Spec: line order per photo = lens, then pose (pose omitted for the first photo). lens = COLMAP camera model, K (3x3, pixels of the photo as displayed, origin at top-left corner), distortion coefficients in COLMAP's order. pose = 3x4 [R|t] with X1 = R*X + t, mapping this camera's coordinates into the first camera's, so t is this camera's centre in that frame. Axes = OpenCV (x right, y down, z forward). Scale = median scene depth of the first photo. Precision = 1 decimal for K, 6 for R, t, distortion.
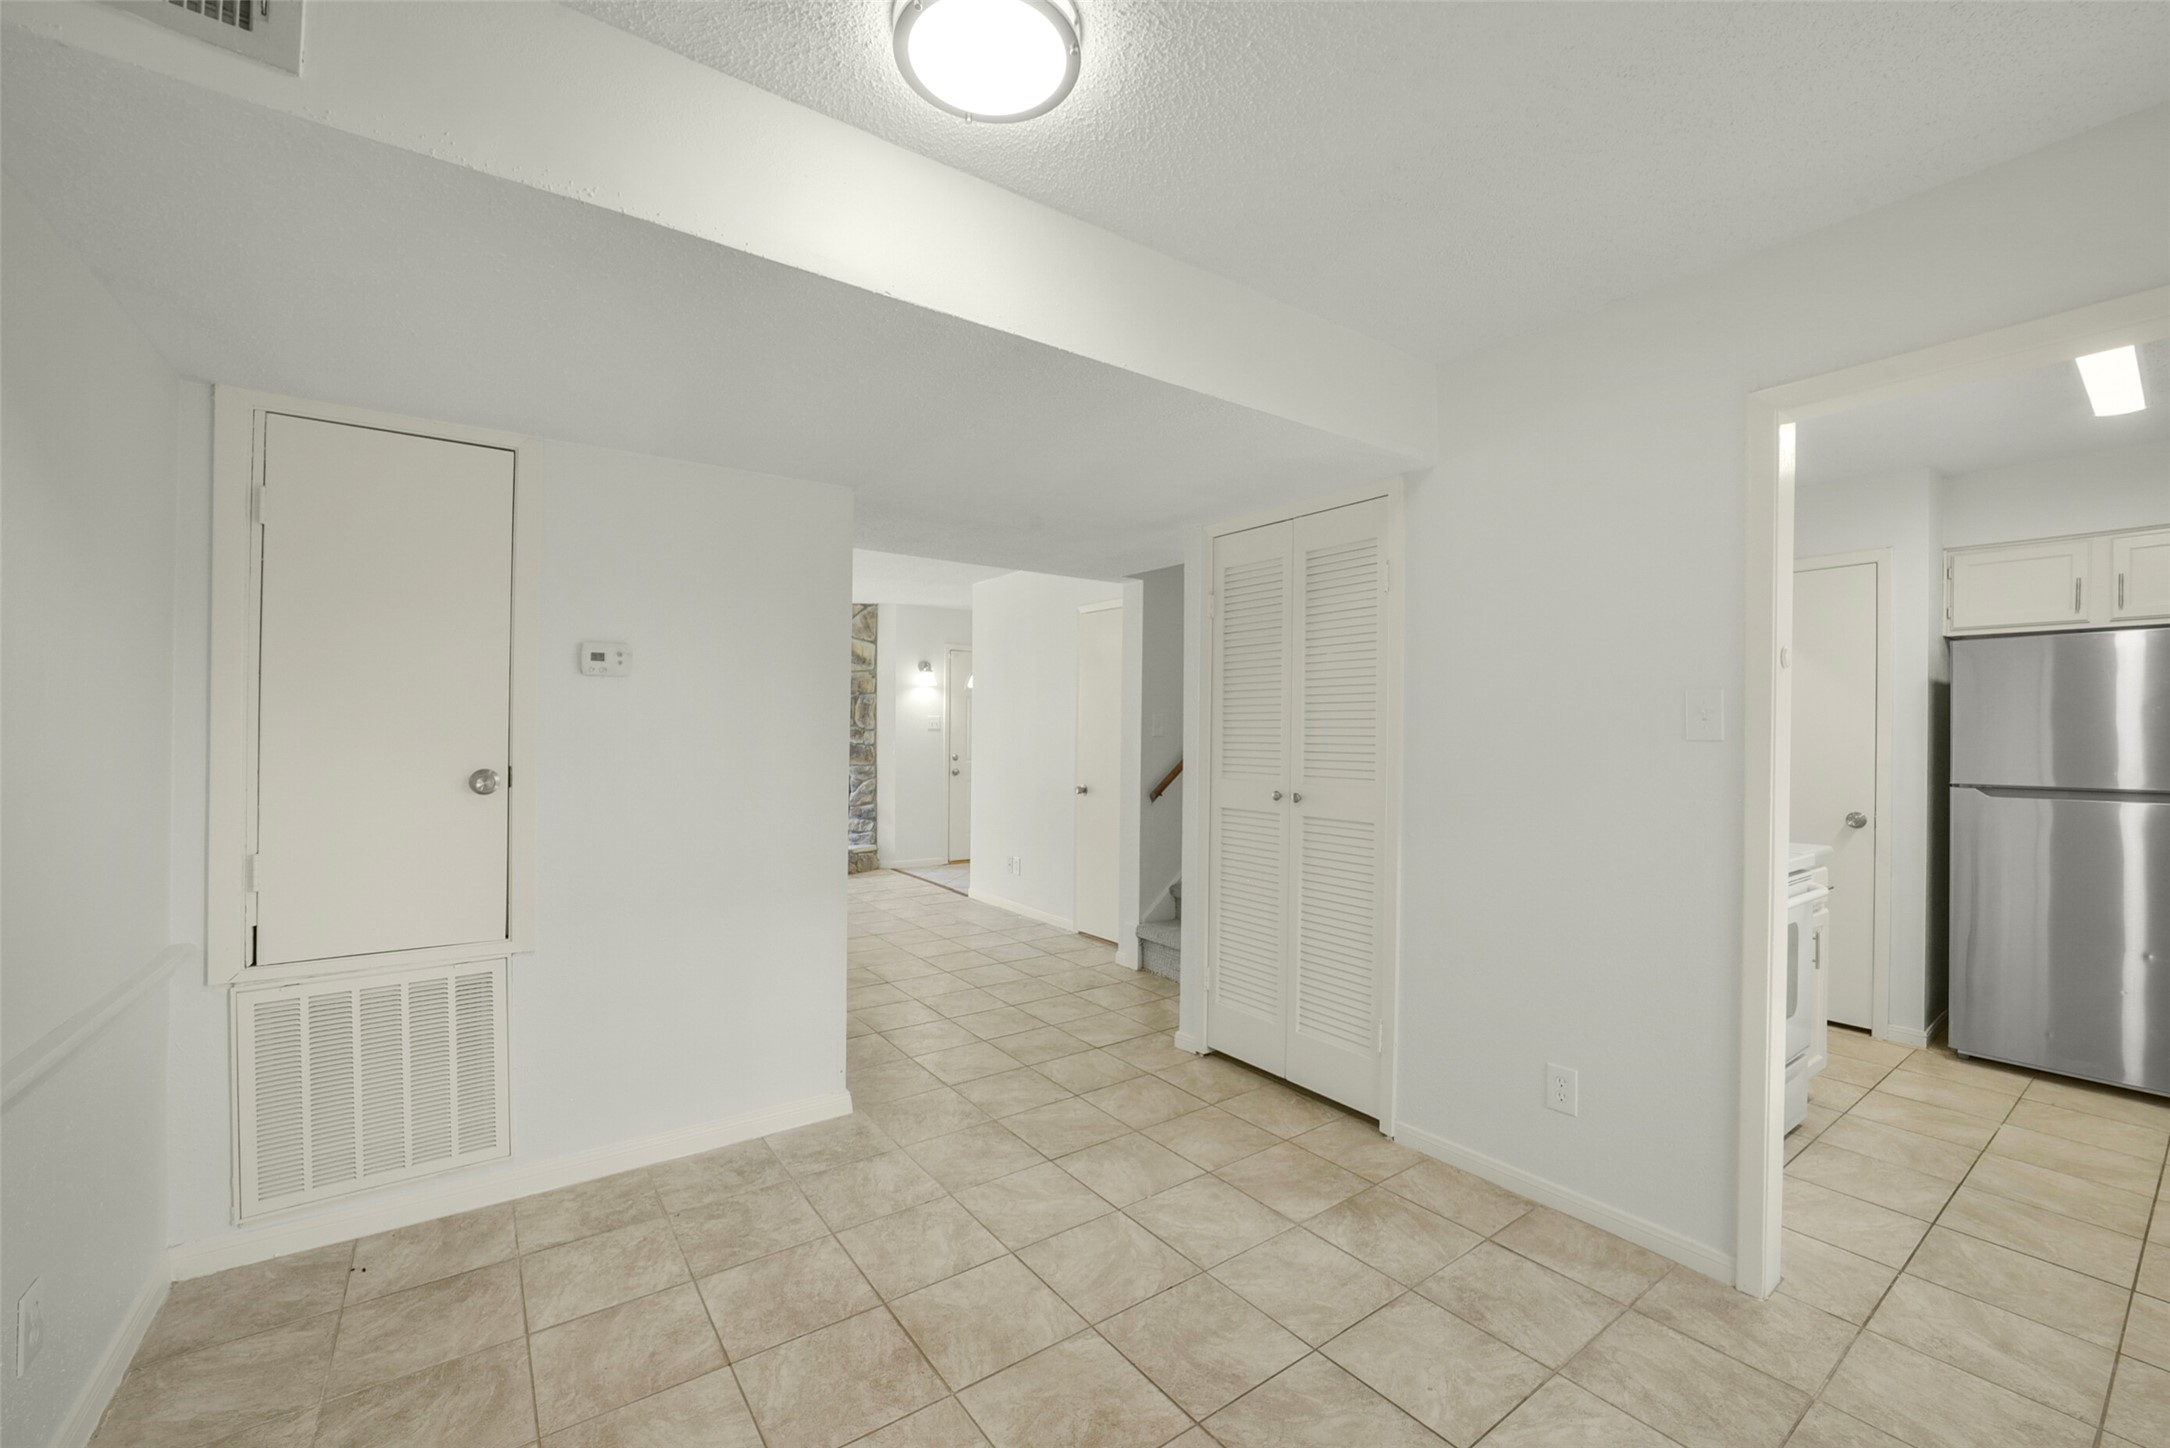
lens RADIAL K [[864.6, 0, 1081.1], [0, 864.6, 729.5], [0, 0, 1]] dist [-0.039795, 0.010817]
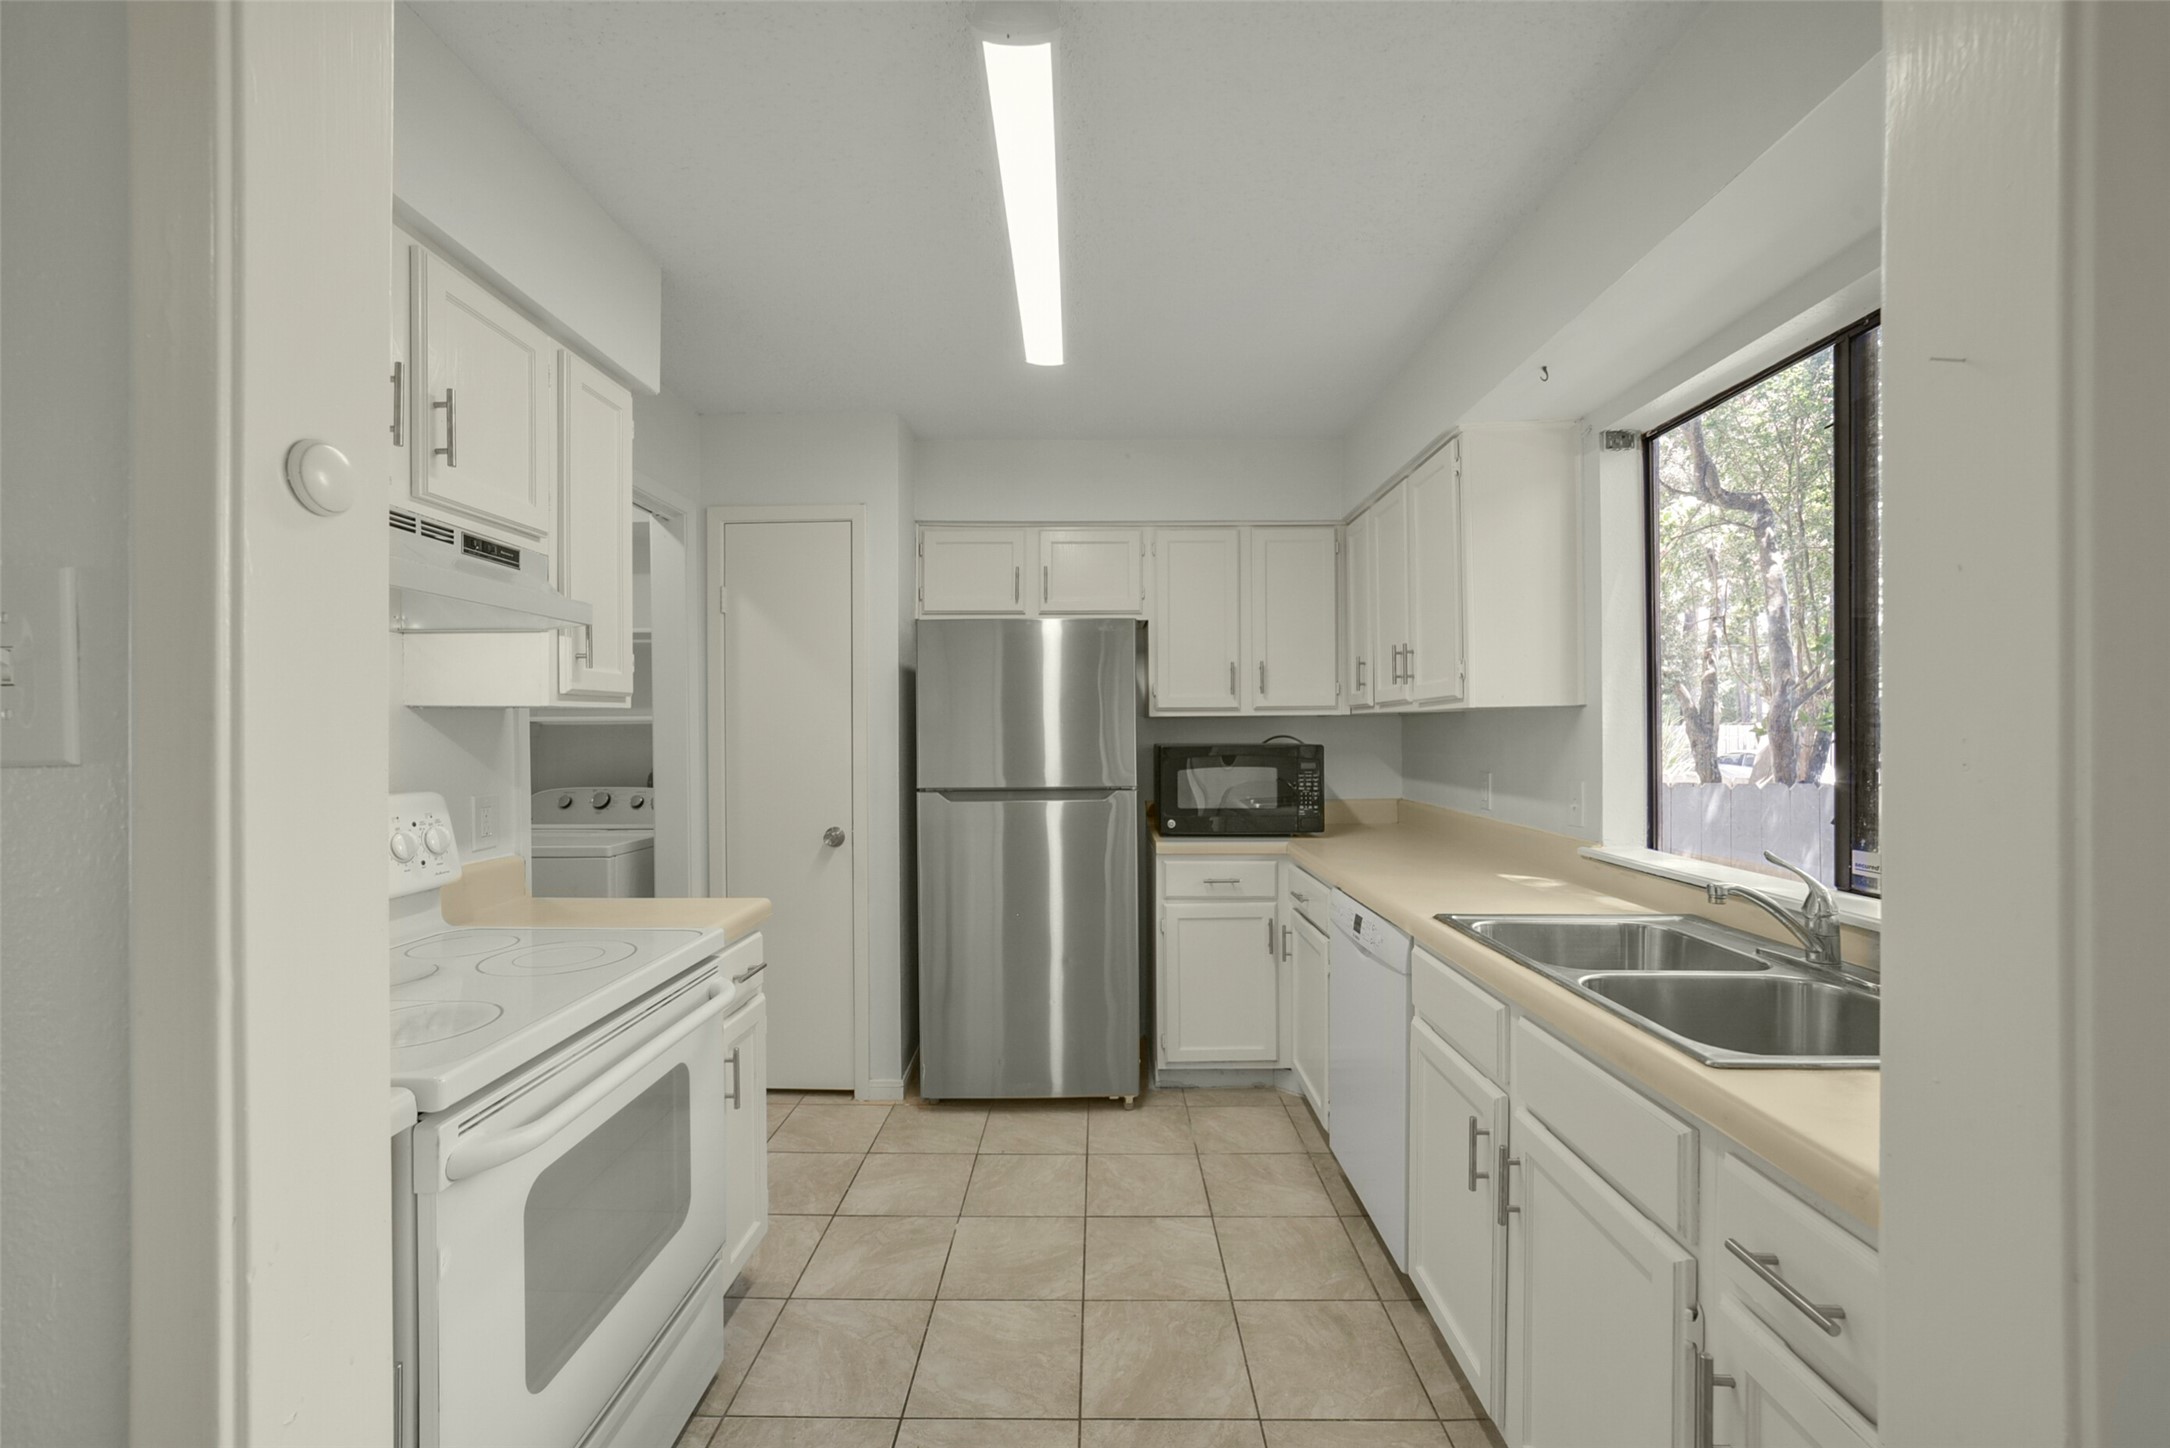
lens RADIAL K [[864.6, 0, 1081.1], [0, 864.6, 729.5], [0, 0, 1]] dist [-0.039795, 0.010817]
pose [[0.590376, -0.007651, 0.807092, 0.436047], [0.005777, 0.999970, 0.005254, 0.001037], [-0.807107, 0.001561, 0.590403, 0.354367]]
